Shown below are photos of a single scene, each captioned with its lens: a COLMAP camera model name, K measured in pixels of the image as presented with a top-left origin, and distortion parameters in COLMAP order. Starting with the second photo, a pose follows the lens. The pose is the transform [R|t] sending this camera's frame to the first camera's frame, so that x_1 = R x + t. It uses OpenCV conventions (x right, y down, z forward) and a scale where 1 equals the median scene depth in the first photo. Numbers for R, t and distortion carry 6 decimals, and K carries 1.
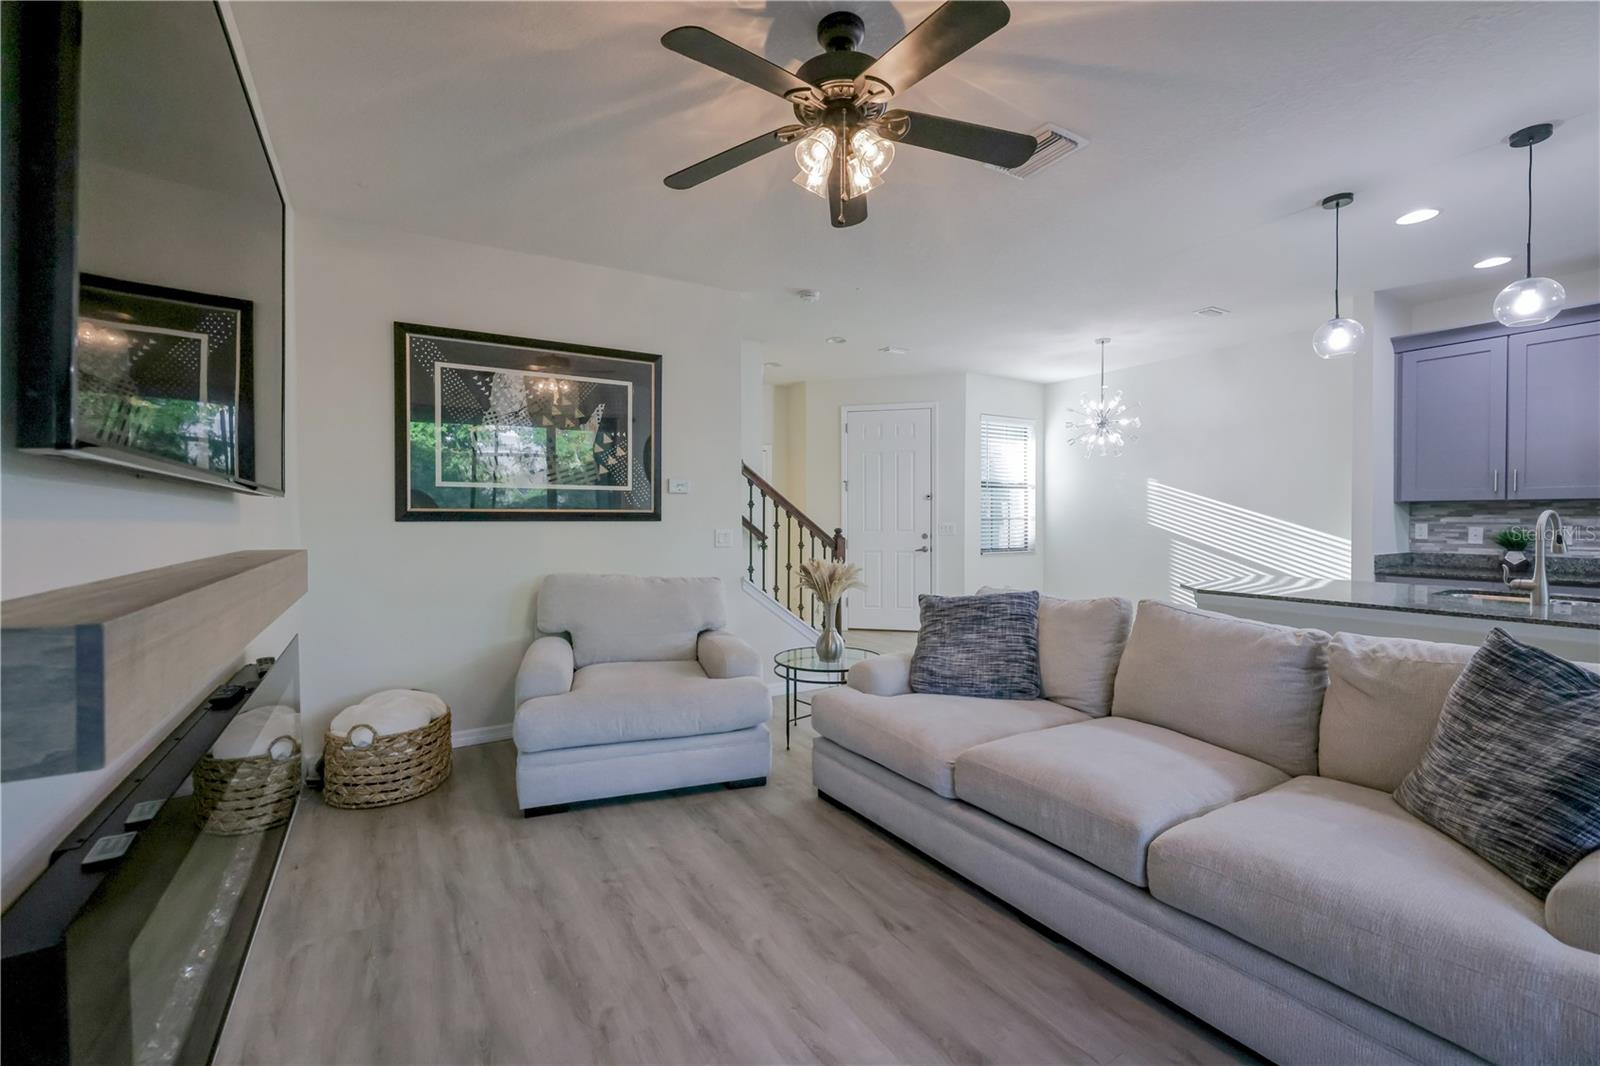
lens RADIAL K [[671.9, 0, 797.9], [0, 671.9, 525.3], [0, 0, 1]] dist [0.001058, 0.000214]
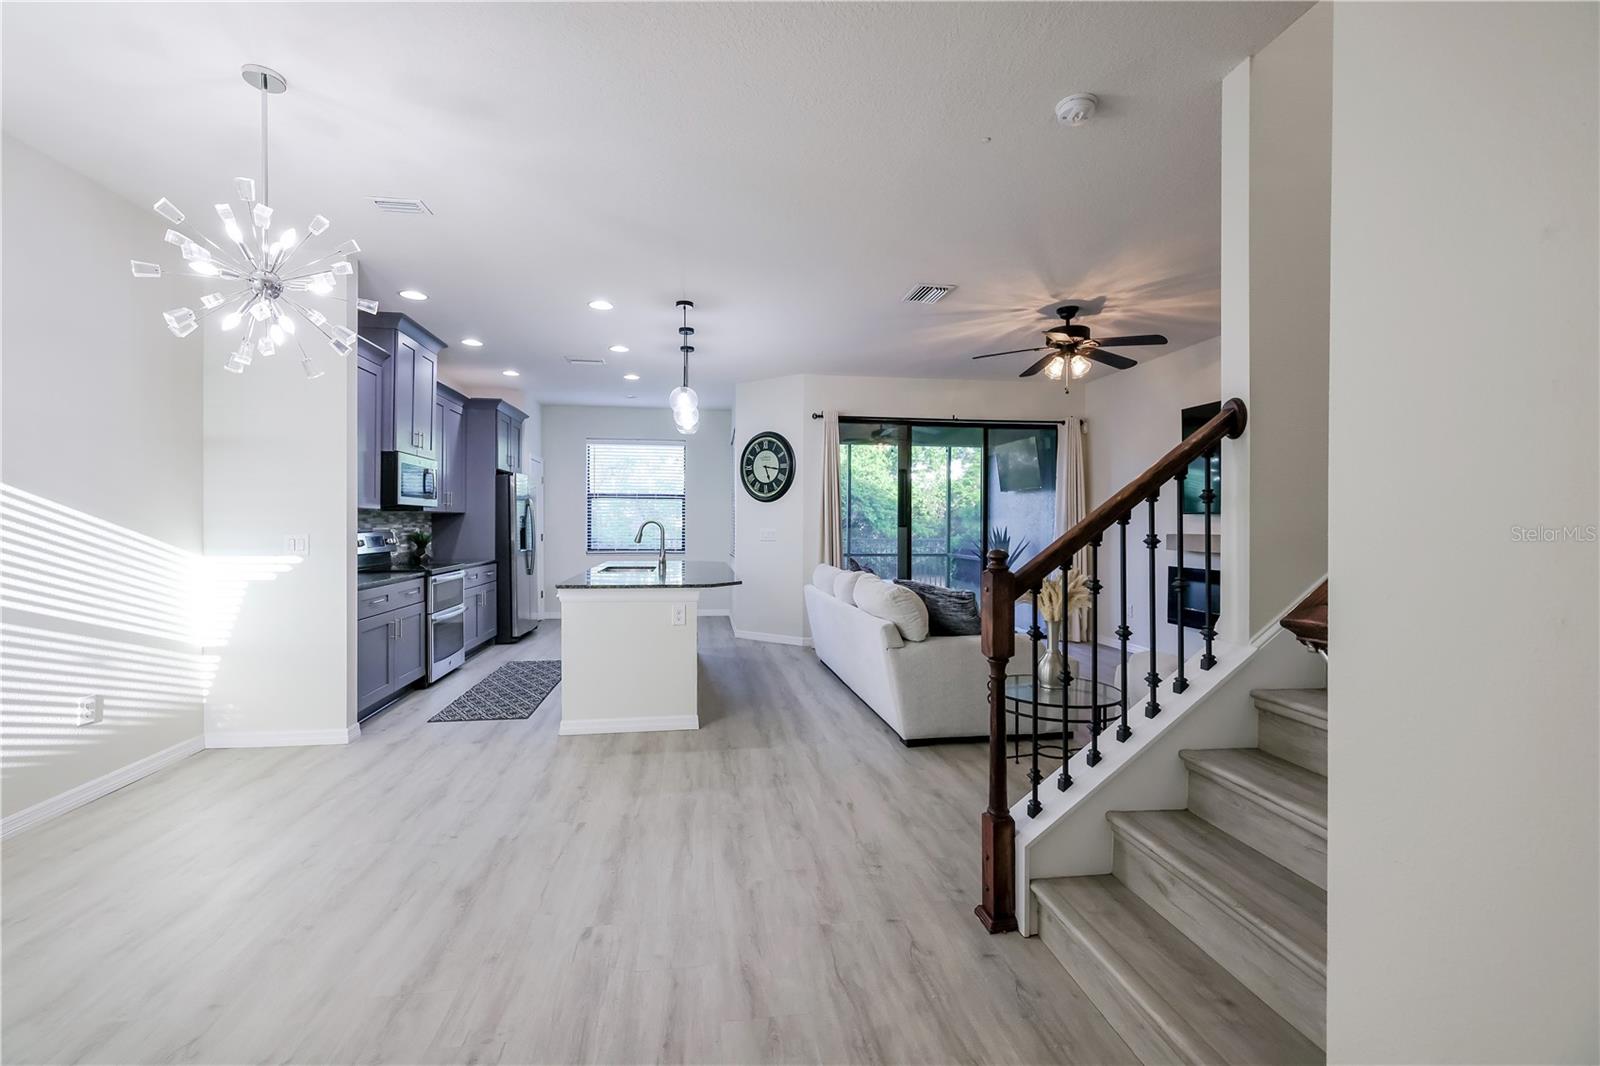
lens RADIAL K [[667.6, 0, 791.5], [0, 667.6, 525.0], [0, 0, 1]] dist [0.001272, 0.000221]
pose [[-0.918034, 0.002088, 0.396496, 0.018844], [0.007575, 0.999896, 0.012275, -0.016416], [-0.396429, 0.014272, -0.917954, 1.547732]]
